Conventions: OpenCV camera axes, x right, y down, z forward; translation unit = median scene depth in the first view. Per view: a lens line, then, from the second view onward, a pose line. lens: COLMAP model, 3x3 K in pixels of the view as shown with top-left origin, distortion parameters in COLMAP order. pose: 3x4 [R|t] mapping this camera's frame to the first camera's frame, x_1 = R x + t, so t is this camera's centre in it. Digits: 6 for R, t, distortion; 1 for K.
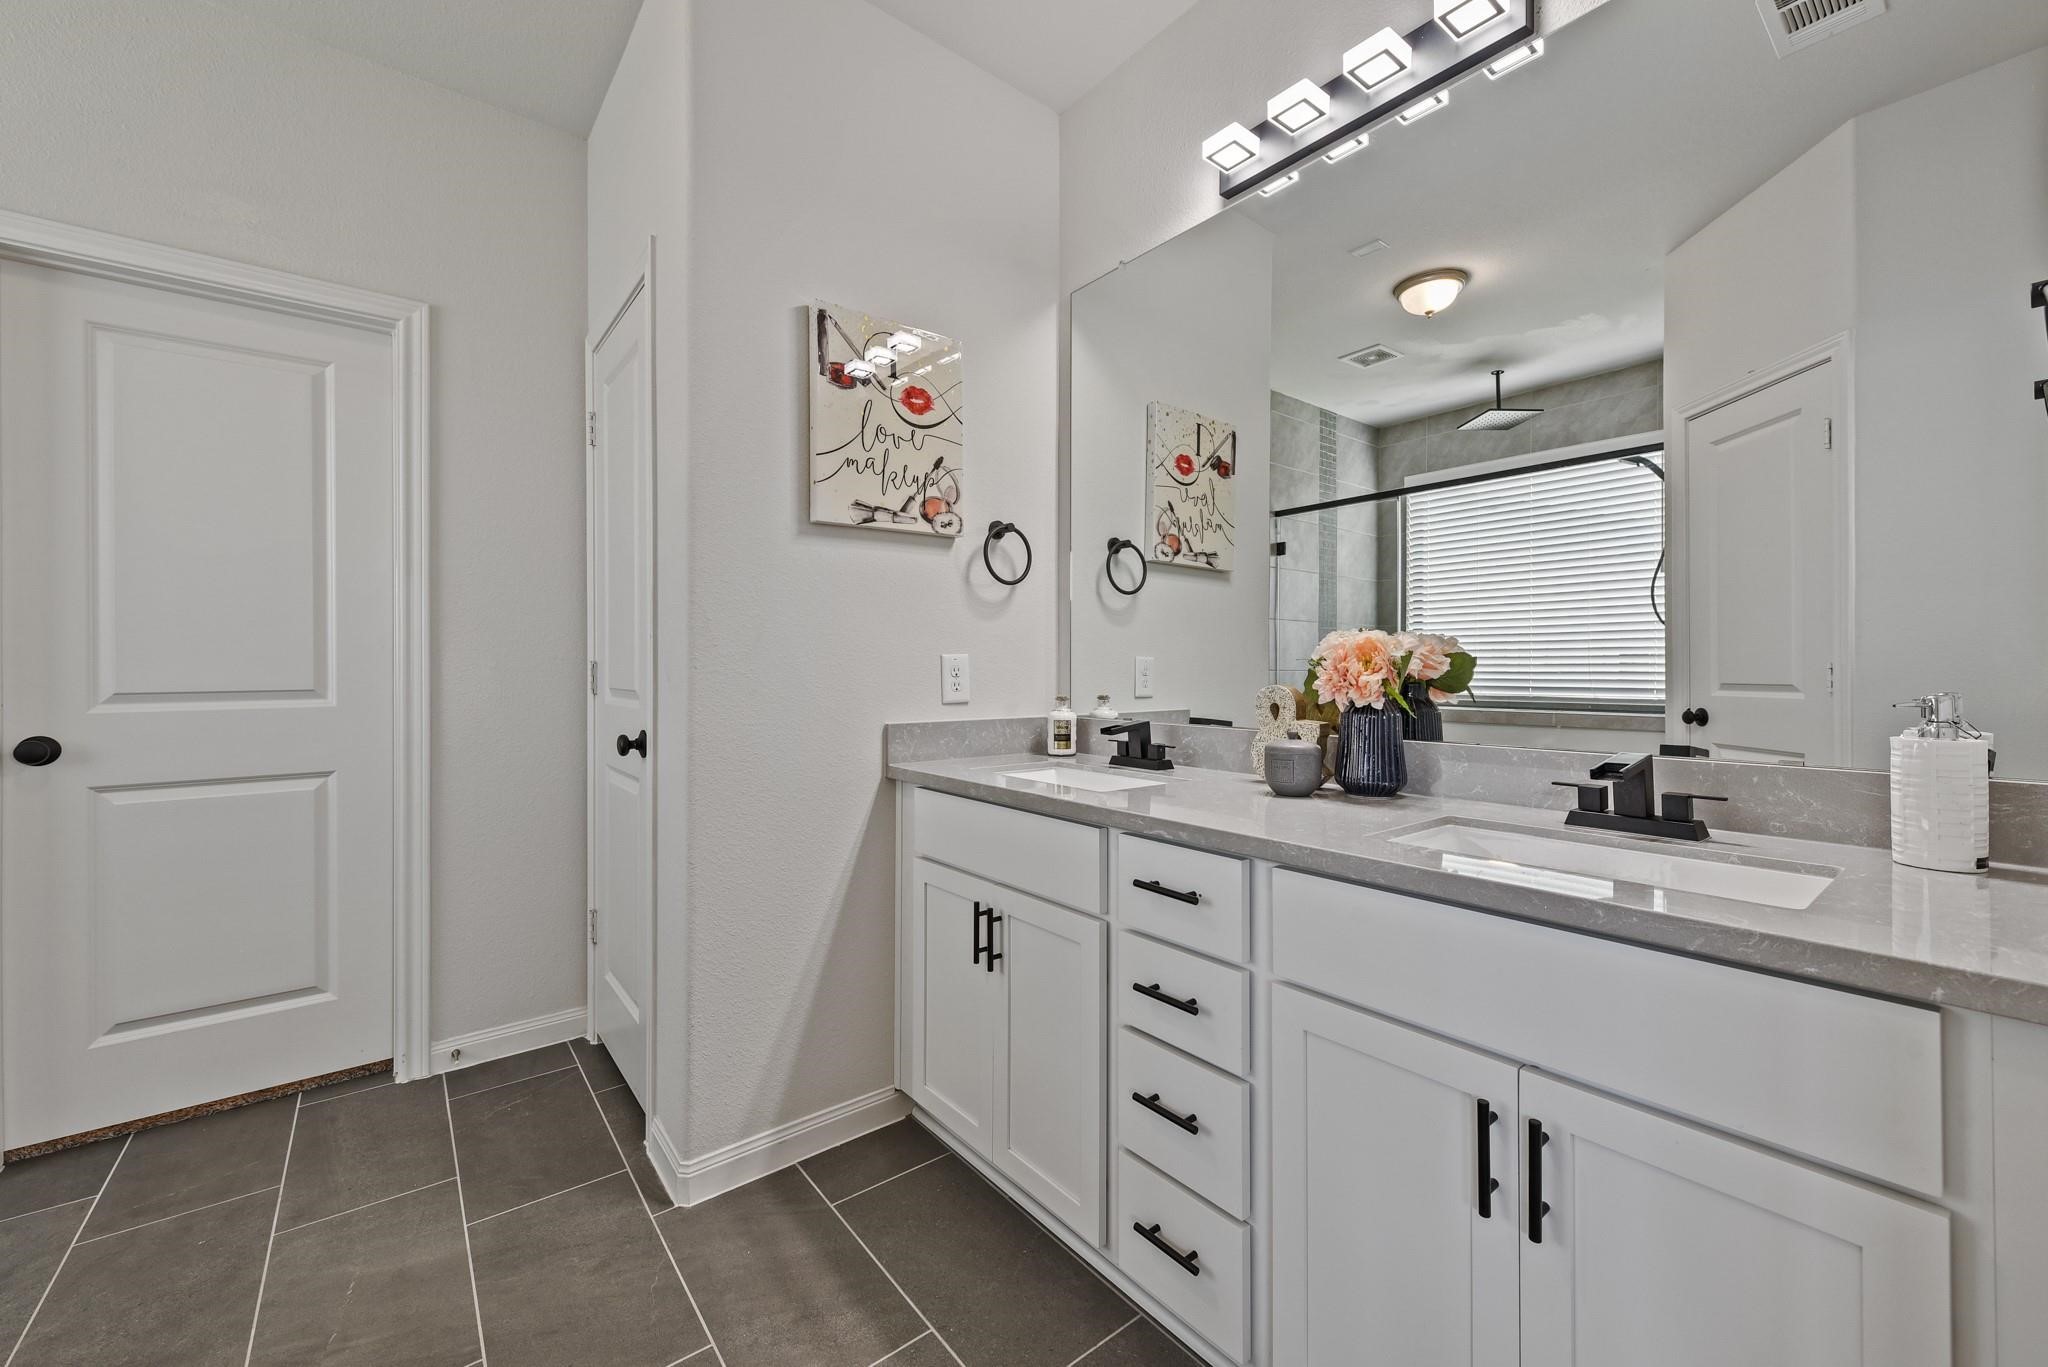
lens RADIAL K [[813.8, 0, 1045.4], [0, 813.8, 667.1], [0, 0, 1]] dist [0.012065, -0.004179]
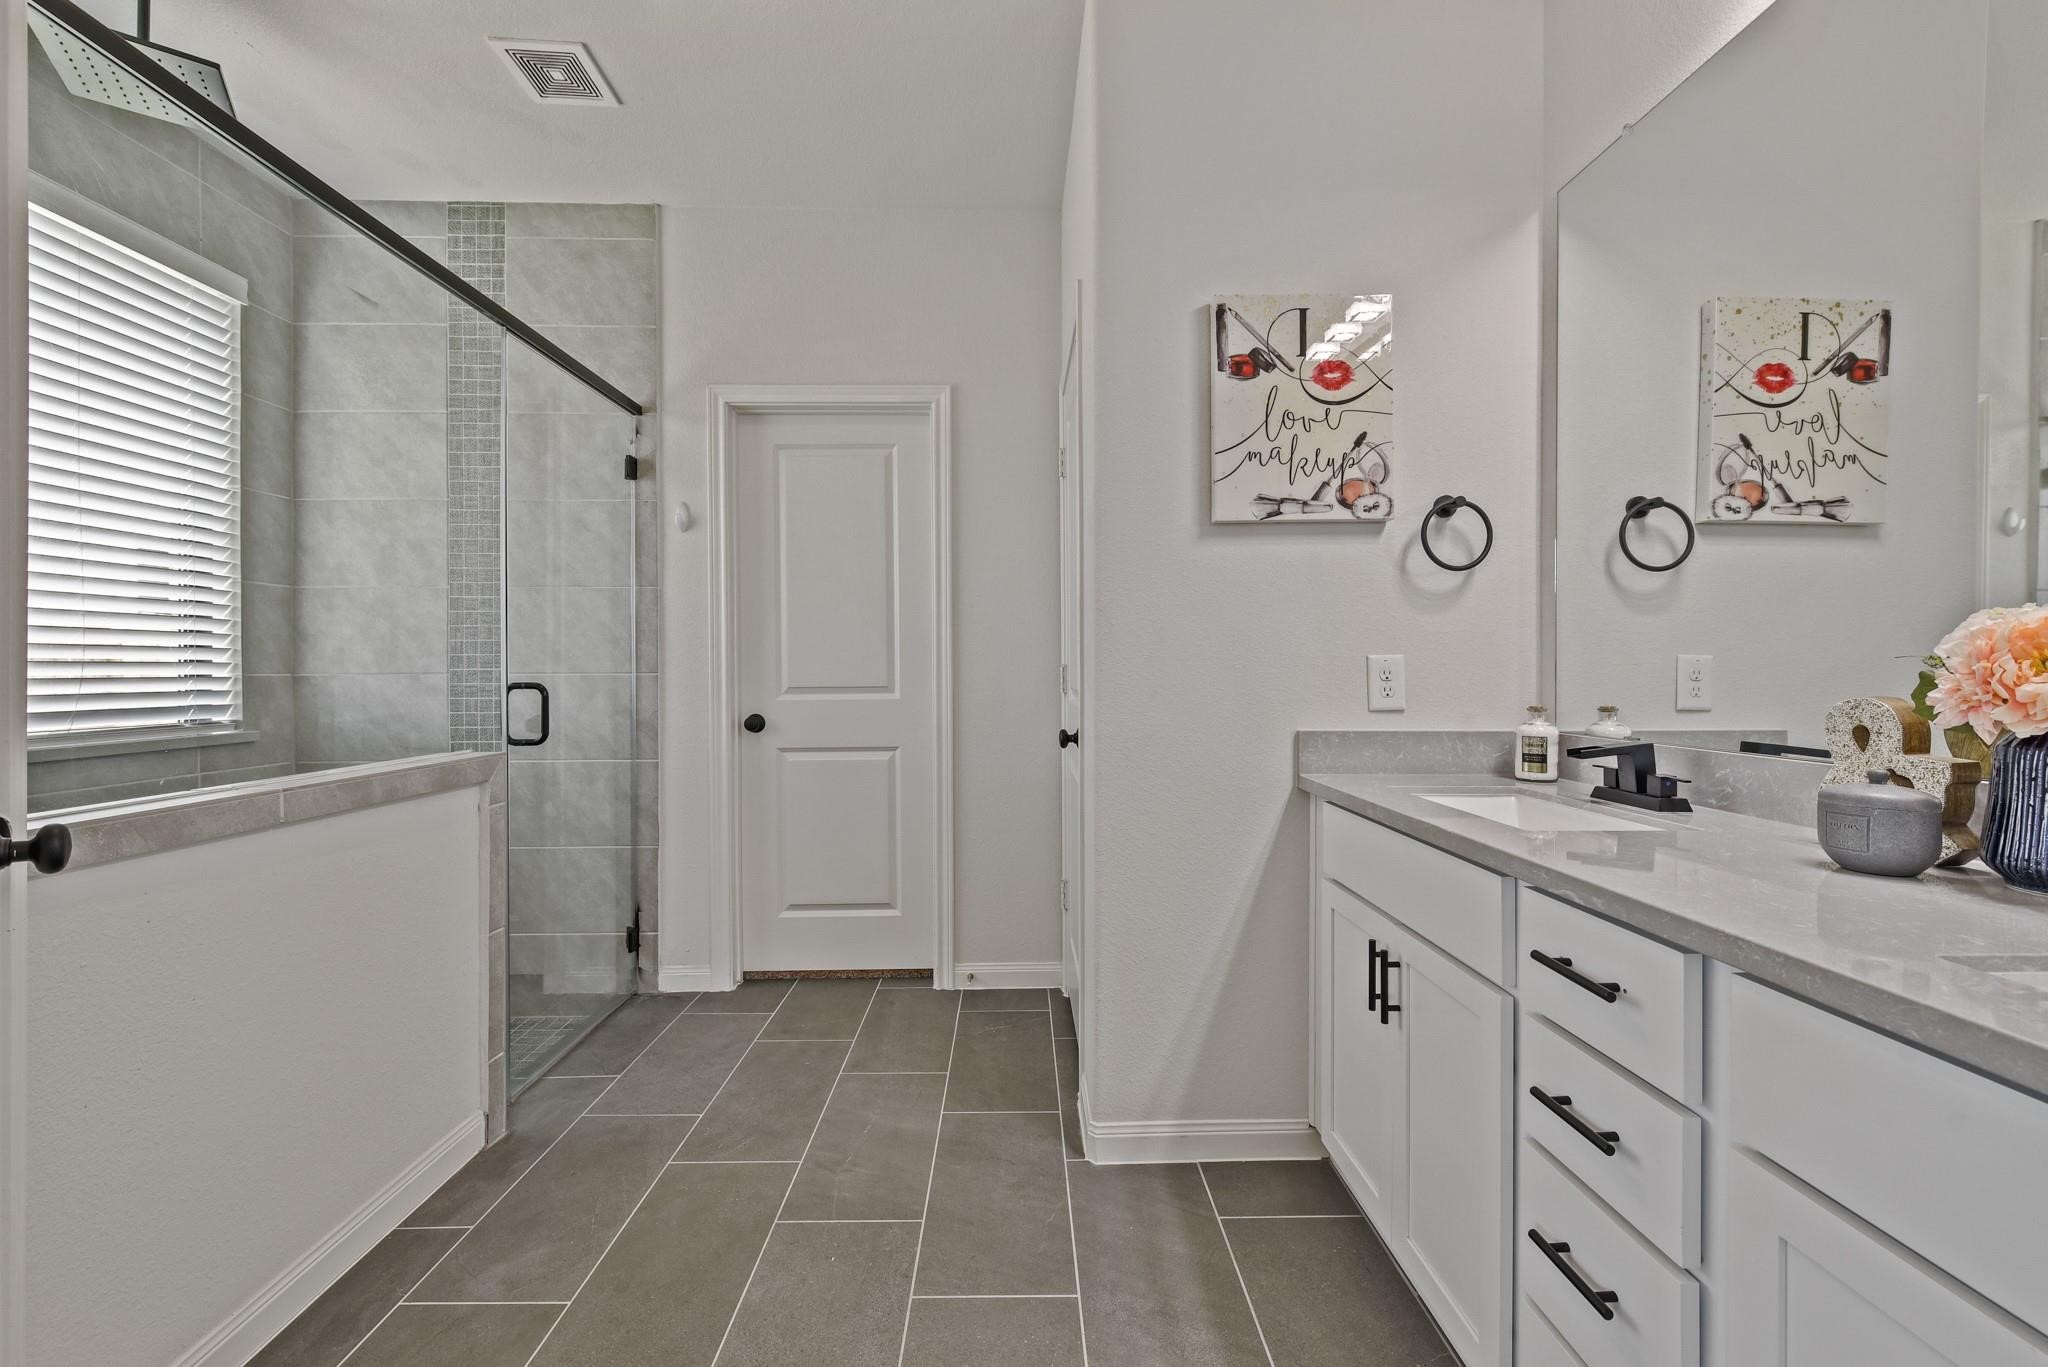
lens RADIAL K [[817.1, 0, 1031.4], [0, 817.1, 676.5], [0, 0, 1]] dist [0.011156, -0.004390]
pose [[0.788413, 0.004361, -0.615131, 0.141385], [0.000861, 0.999966, 0.008192, 0.000023], [0.615146, -0.006988, 0.788383, 0.076550]]
